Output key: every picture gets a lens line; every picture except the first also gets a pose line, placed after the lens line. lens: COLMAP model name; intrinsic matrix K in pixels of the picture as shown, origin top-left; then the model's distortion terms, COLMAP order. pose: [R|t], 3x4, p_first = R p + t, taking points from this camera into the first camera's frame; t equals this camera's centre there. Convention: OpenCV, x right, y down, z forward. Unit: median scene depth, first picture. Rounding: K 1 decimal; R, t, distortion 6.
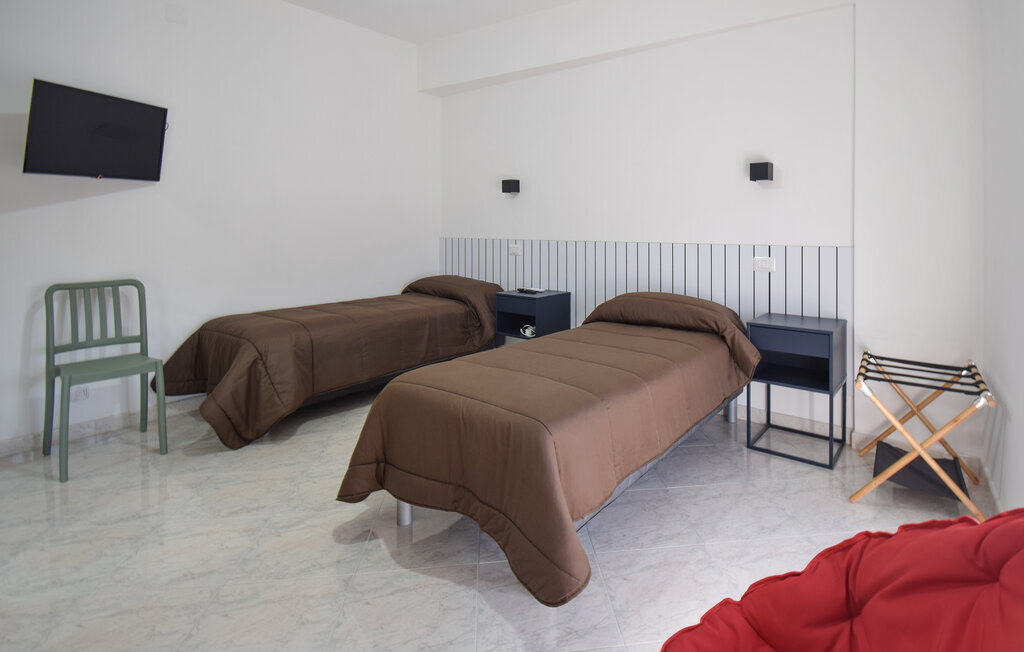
lens RADIAL K [[506.8, 0, 512.0], [0, 506.8, 326.0], [0, 0, 1]] dist [0.000804, -0.000047]
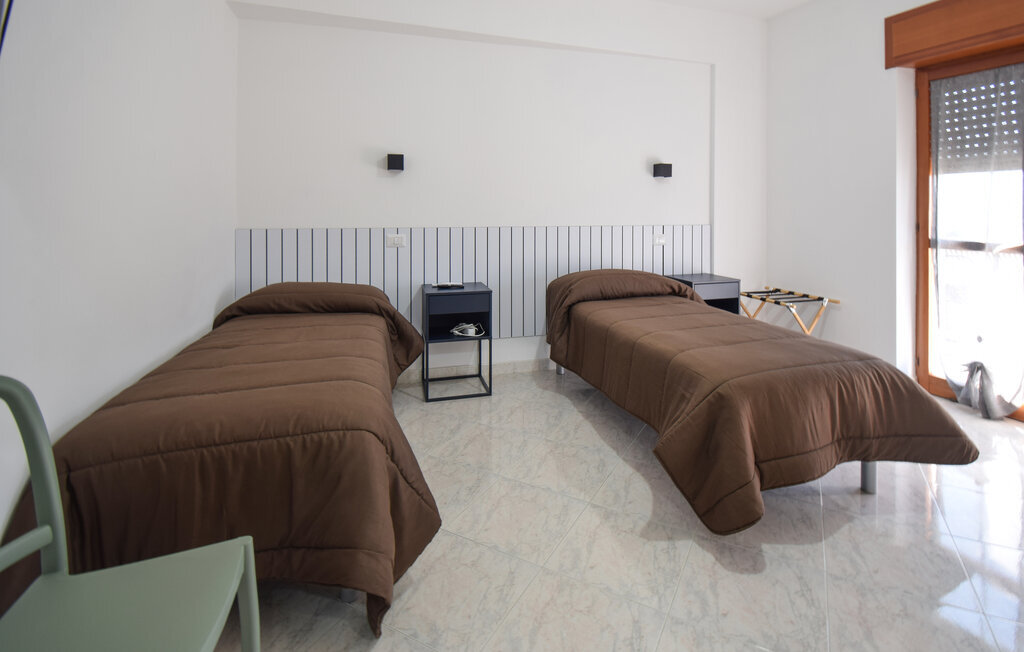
lens RADIAL K [[516.6, 0, 513.7], [0, 516.6, 312.4], [0, 0, 1]] dist [-0.002884, -0.001070]
pose [[0.558049, -0.173169, 0.811538, -0.800214], [0.156477, 0.982398, 0.102027, -0.123405], [-0.814921, 0.070051, 0.575323, 0.504906]]
